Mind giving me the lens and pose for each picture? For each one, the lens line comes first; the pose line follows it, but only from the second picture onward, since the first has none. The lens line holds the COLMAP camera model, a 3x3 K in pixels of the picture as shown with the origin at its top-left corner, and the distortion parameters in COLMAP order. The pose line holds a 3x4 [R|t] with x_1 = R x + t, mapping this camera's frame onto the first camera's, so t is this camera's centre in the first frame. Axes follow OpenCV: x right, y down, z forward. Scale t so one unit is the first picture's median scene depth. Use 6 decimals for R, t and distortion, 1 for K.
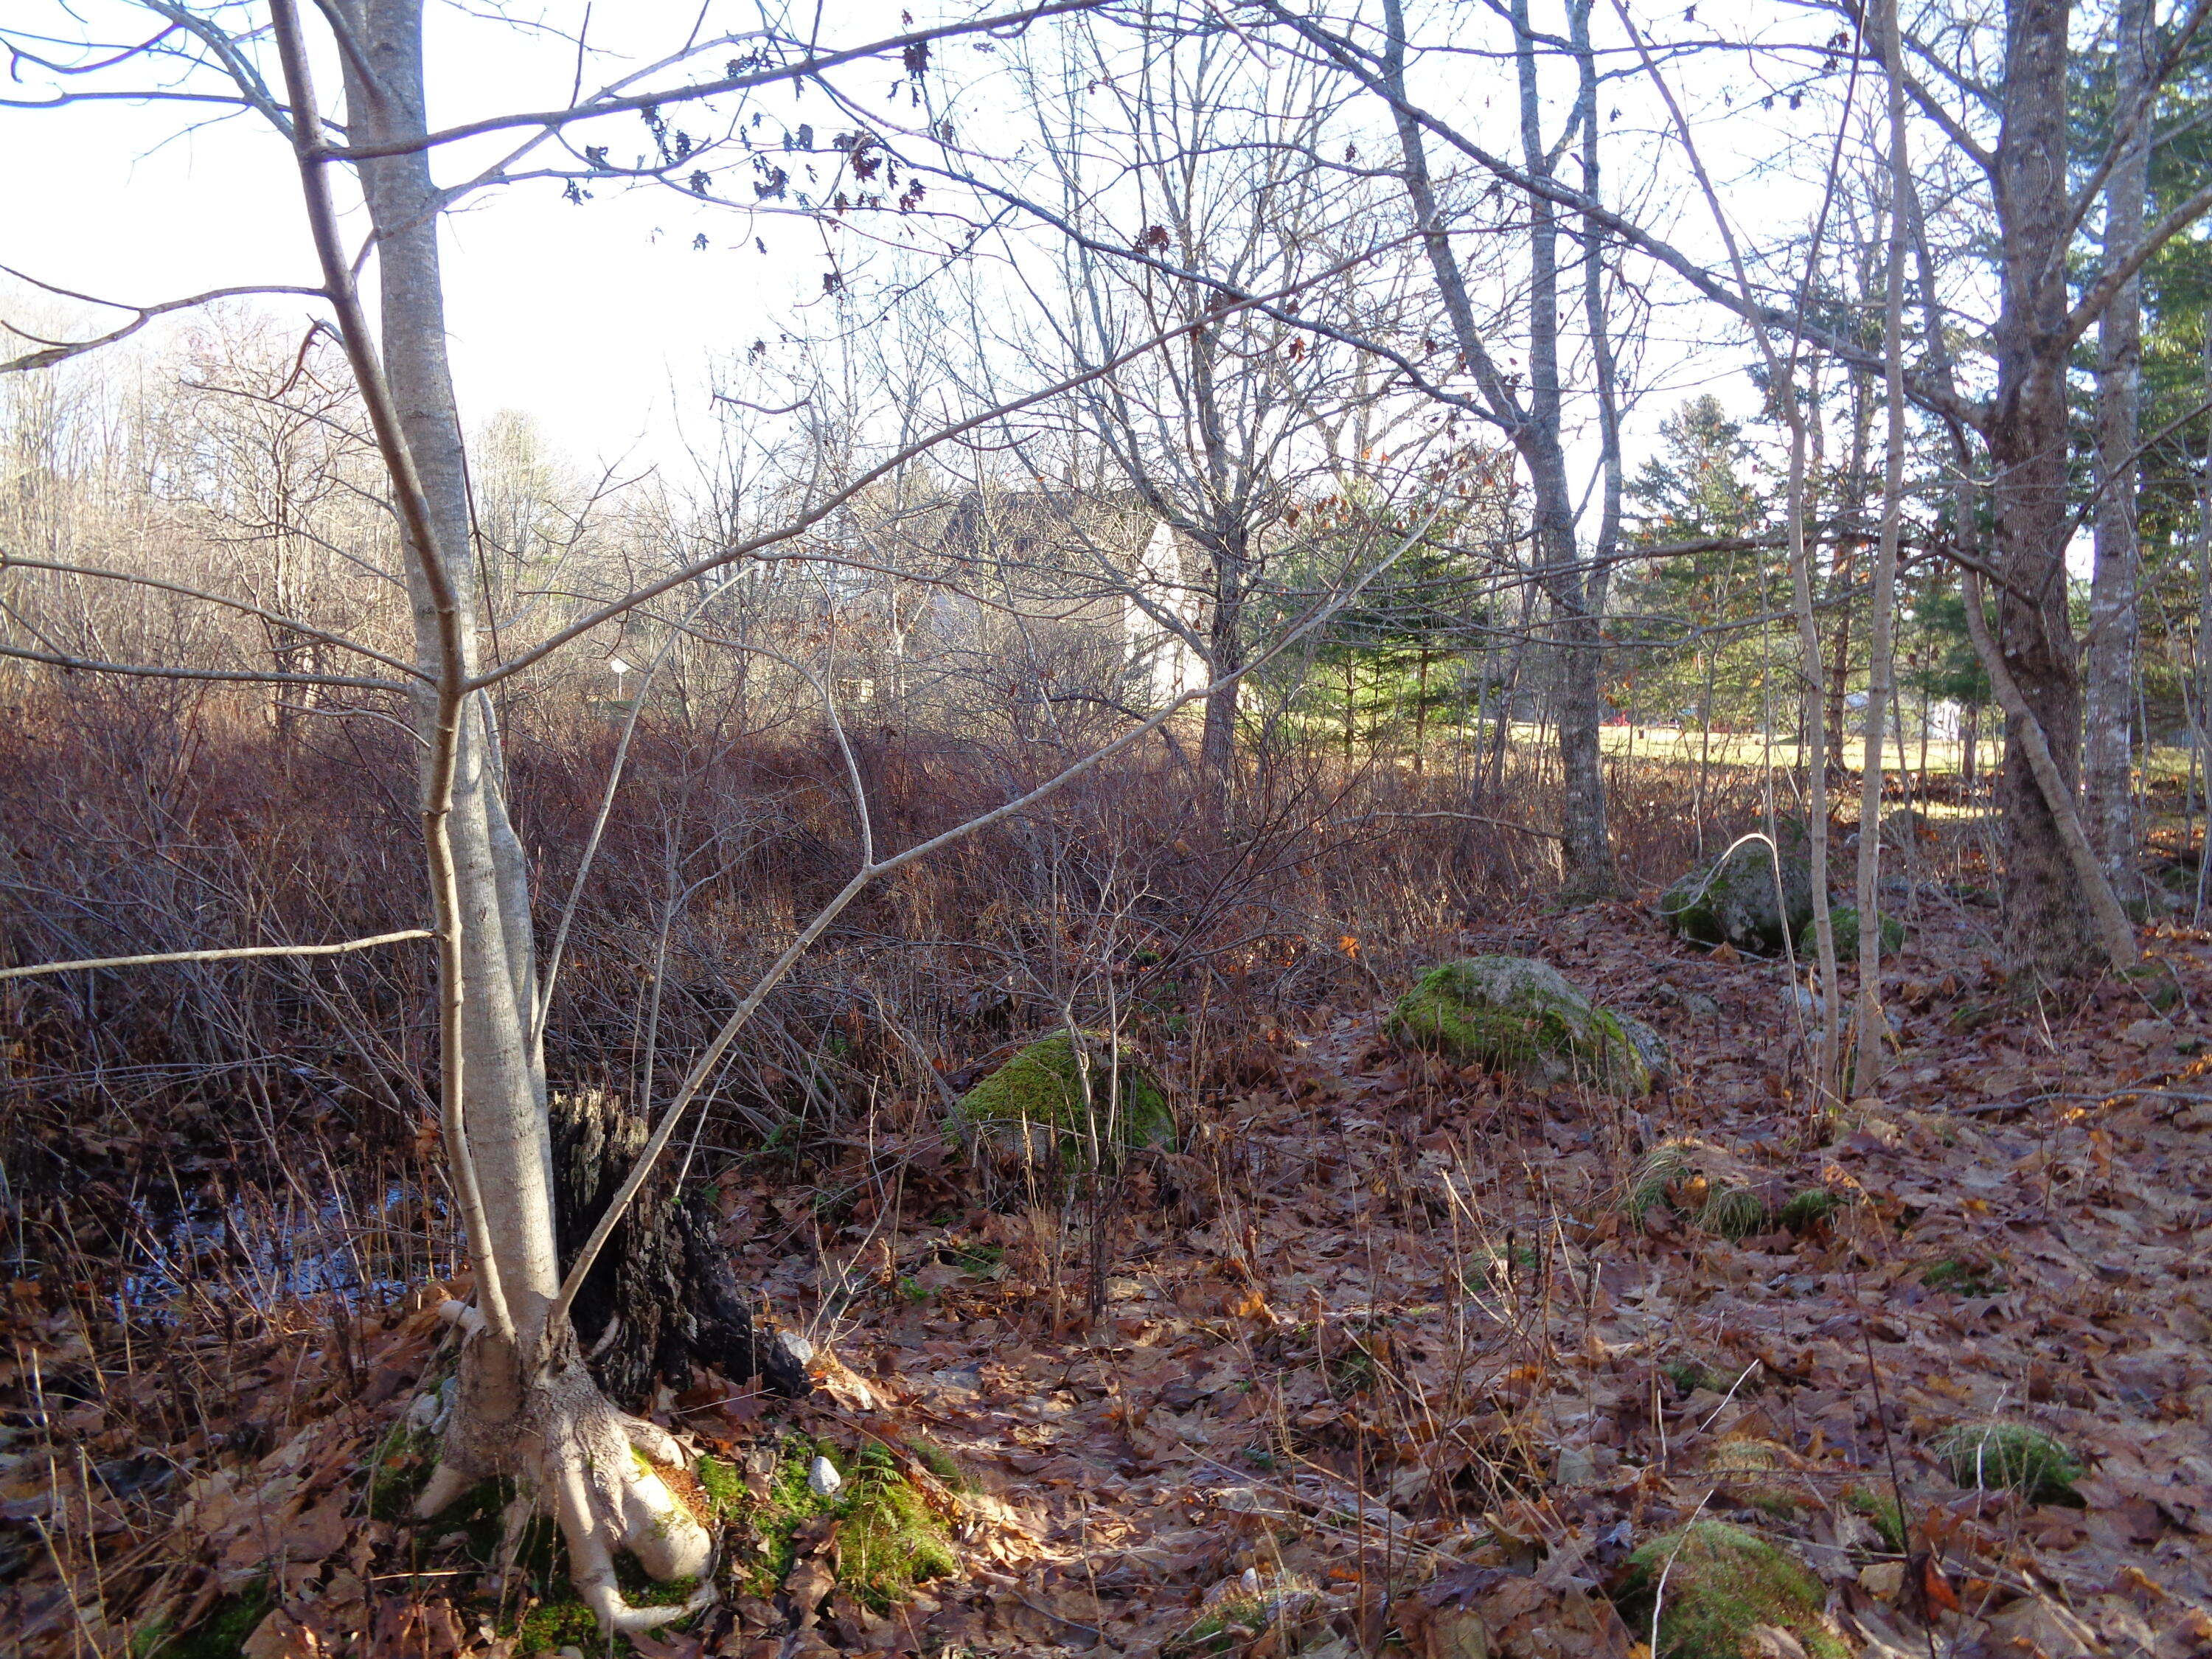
lens RADIAL K [[1688.5, 0, 1106.6], [0, 1688.5, 824.5], [0, 0, 1]] dist [0.024101, -0.001924]
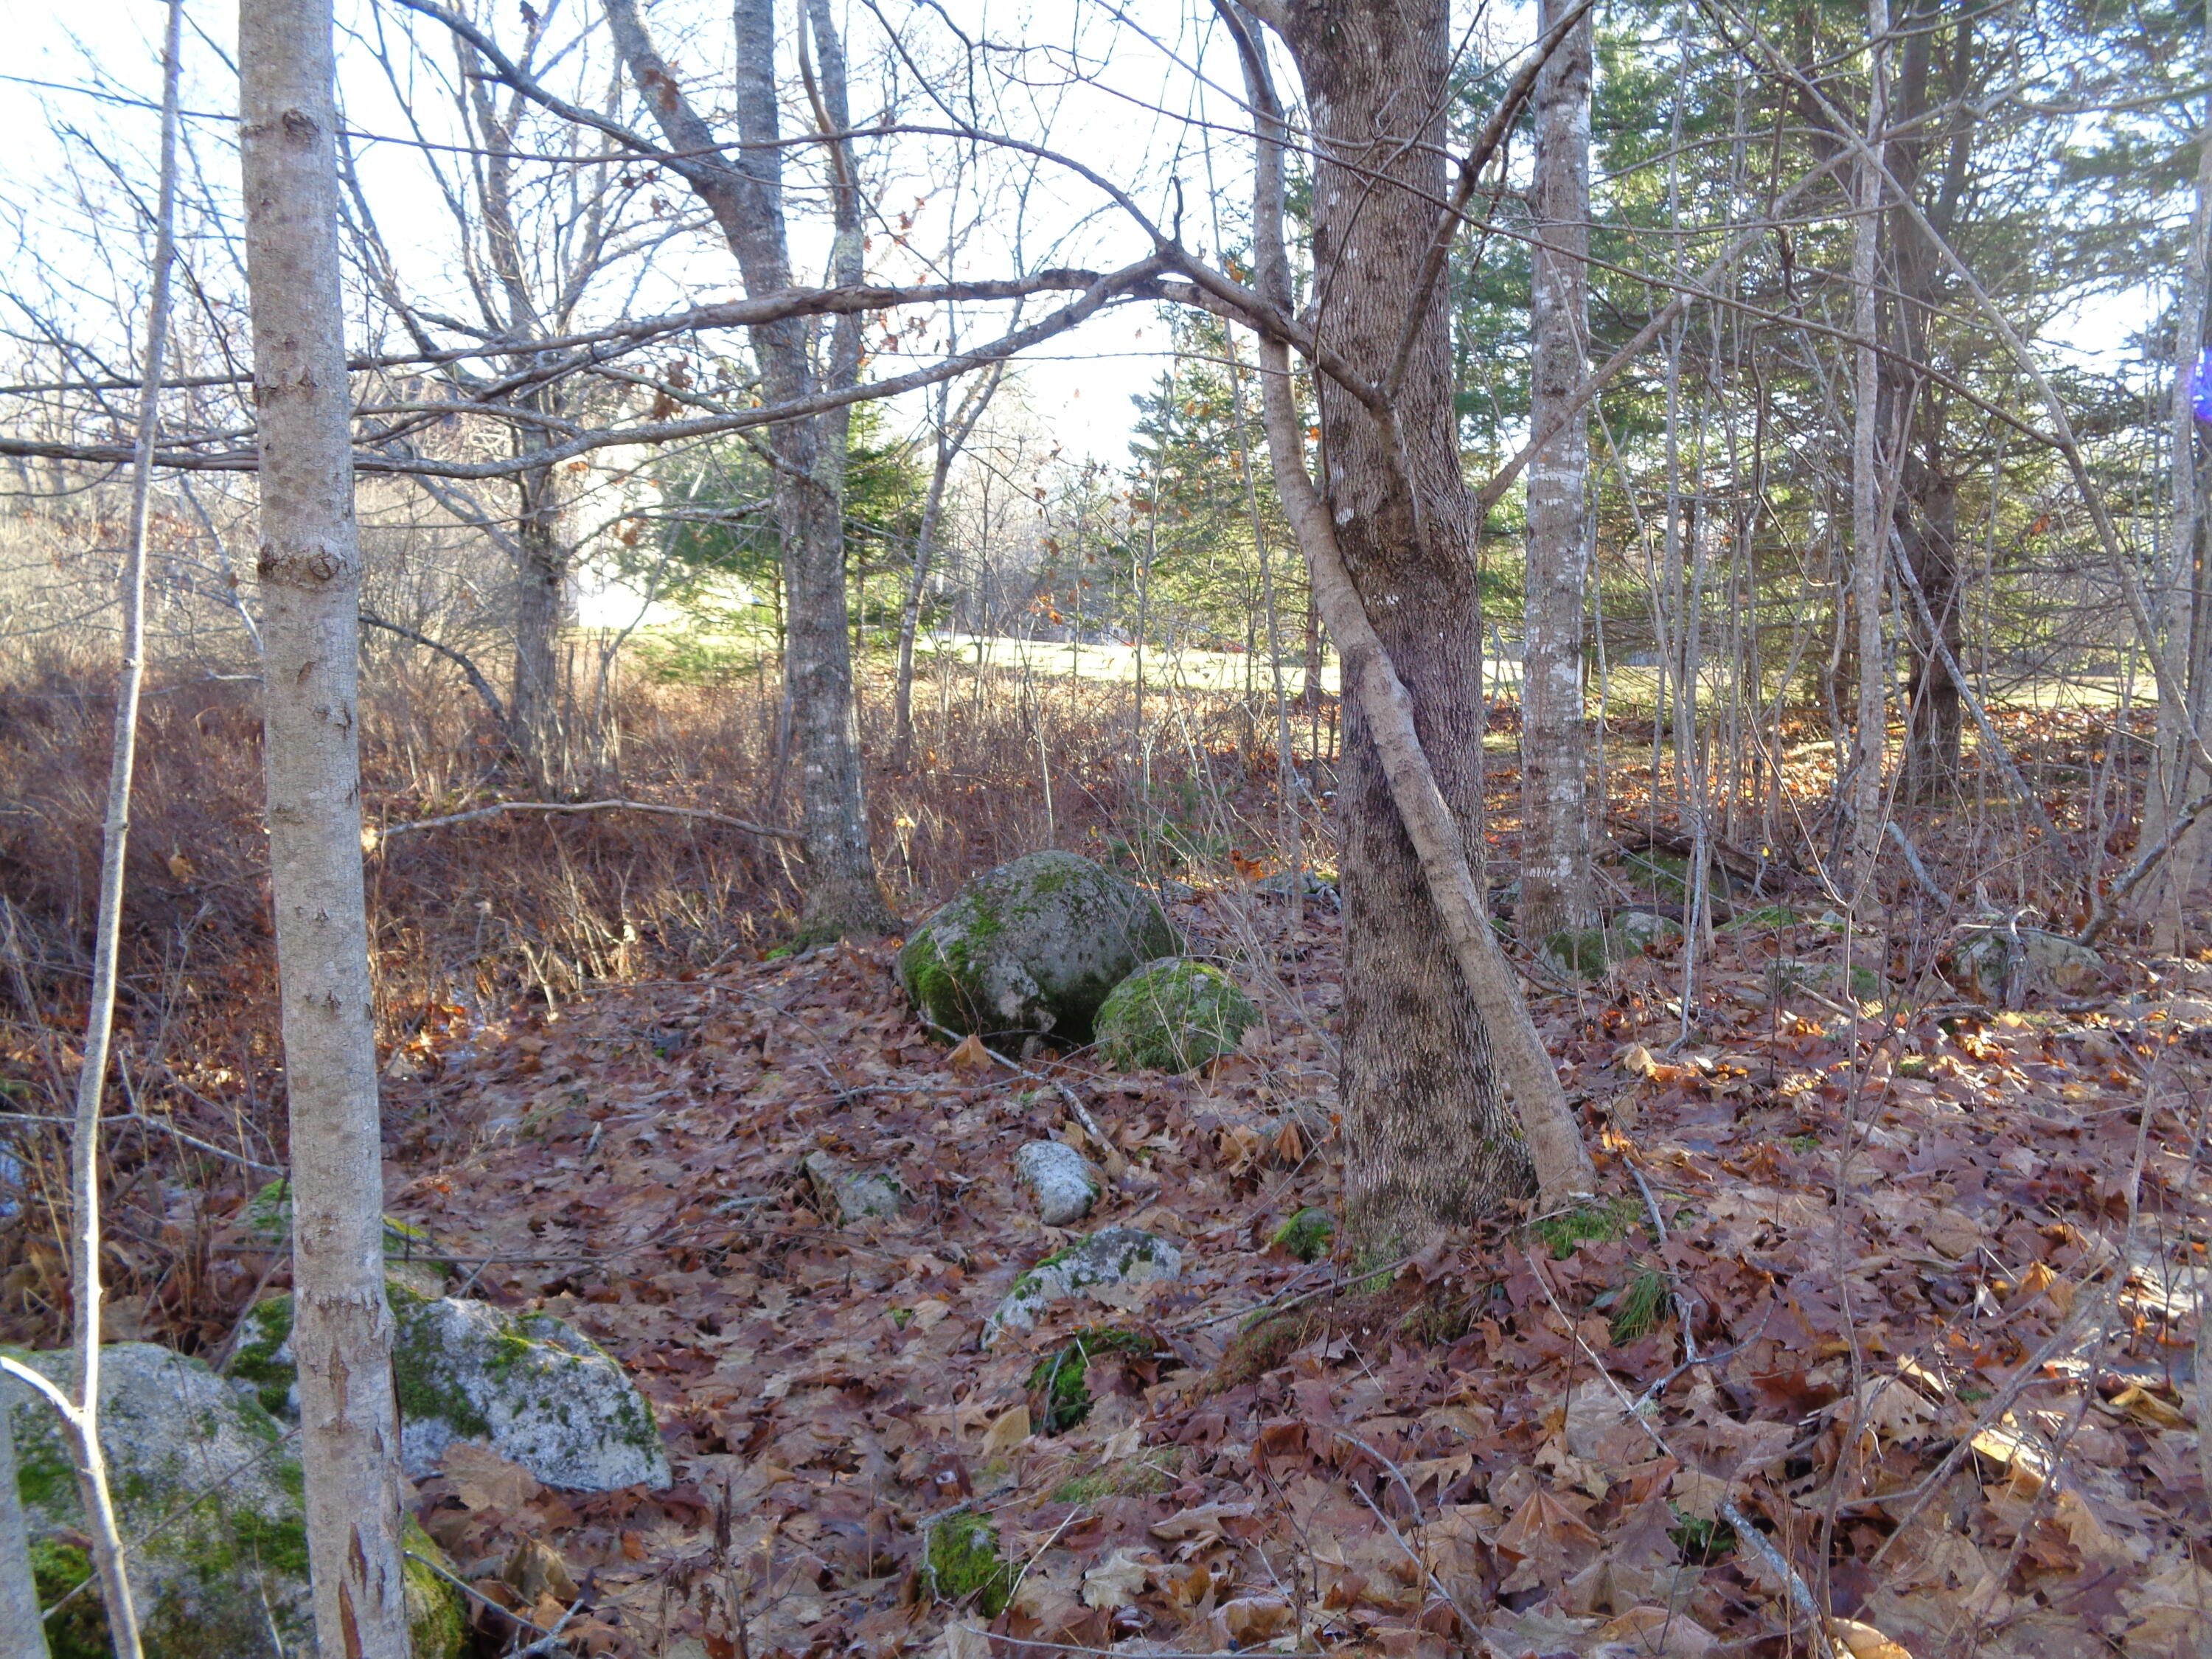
lens RADIAL K [[1688.5, 0, 1104.1], [0, 1688.5, 830.9], [0, 0, 1]] dist [0.024101, -0.001924]
pose [[0.966557, -0.035838, 0.253936, 0.220552], [0.022944, 0.998301, 0.053558, -0.026247], [-0.255424, -0.045941, 0.965737, 0.359013]]
